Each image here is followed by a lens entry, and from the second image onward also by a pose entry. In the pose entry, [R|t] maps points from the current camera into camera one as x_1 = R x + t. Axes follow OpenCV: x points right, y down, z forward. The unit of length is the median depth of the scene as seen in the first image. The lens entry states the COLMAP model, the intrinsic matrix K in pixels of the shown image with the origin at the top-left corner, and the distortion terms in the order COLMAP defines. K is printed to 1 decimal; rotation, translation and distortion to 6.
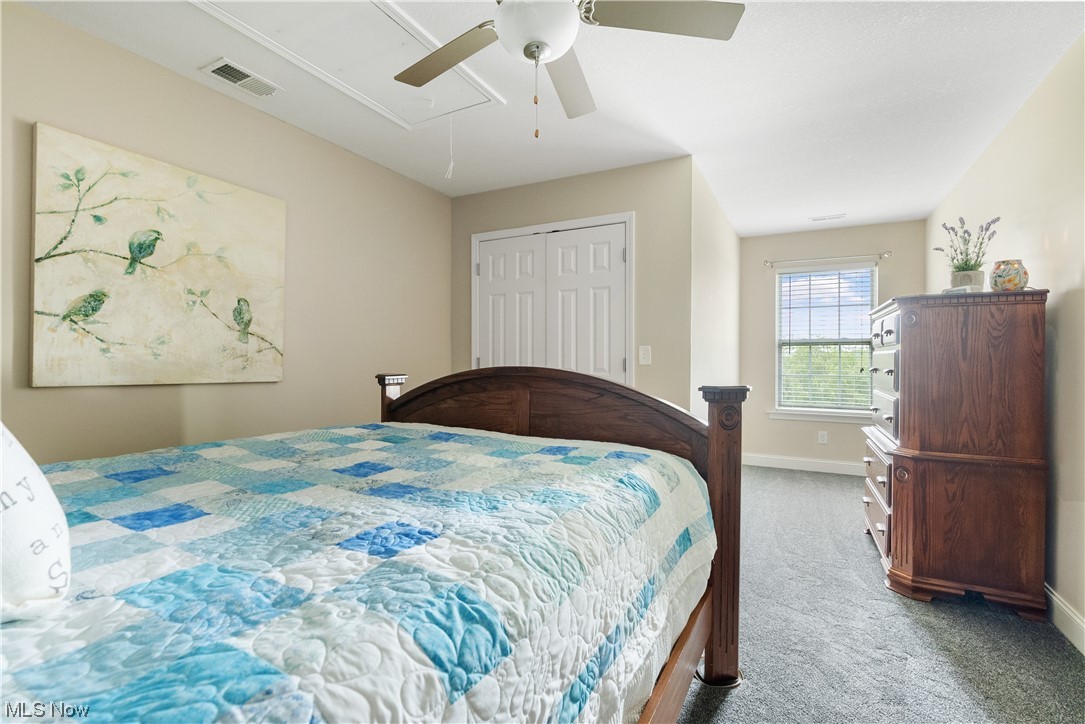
lens RADIAL K [[494.4, 0, 543.7], [0, 494.4, 359.8], [0, 0, 1]] dist [-0.013973, 0.005823]
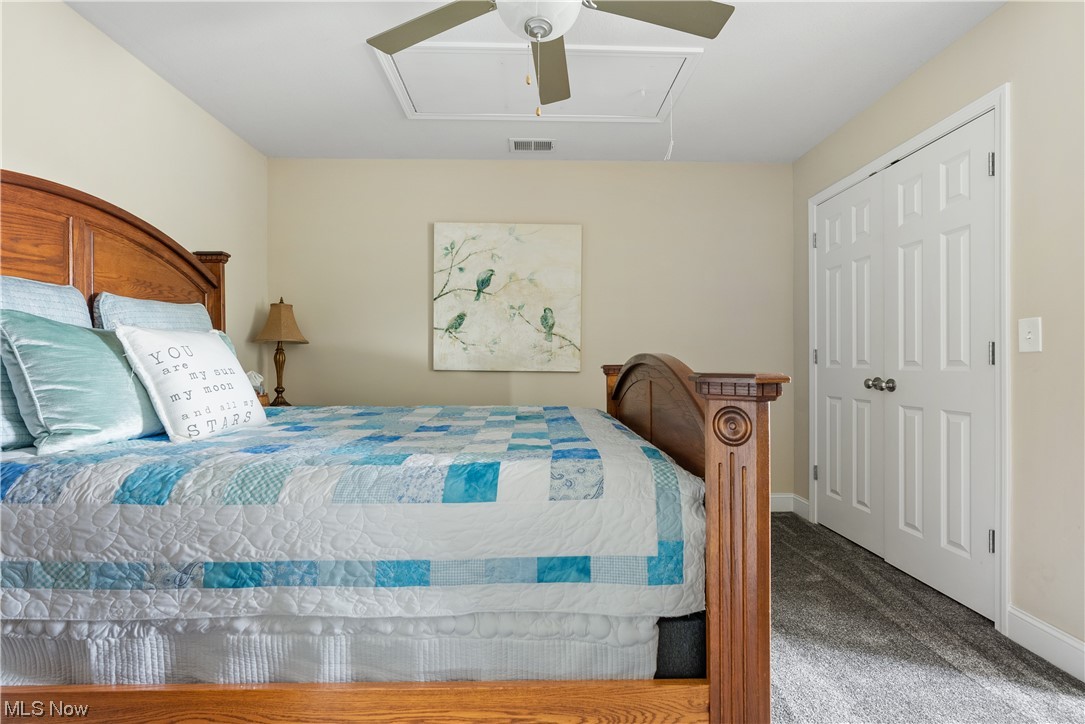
lens RADIAL K [[494.4, 0, 545.0], [0, 494.4, 365.1], [0, 0, 1]] dist [-0.013973, 0.005823]
pose [[0.491322, -0.000585, -0.870978, 0.628487], [0.004342, 0.999989, 0.001777, 0.030598], [0.870967, -0.004655, 0.491319, 0.395060]]
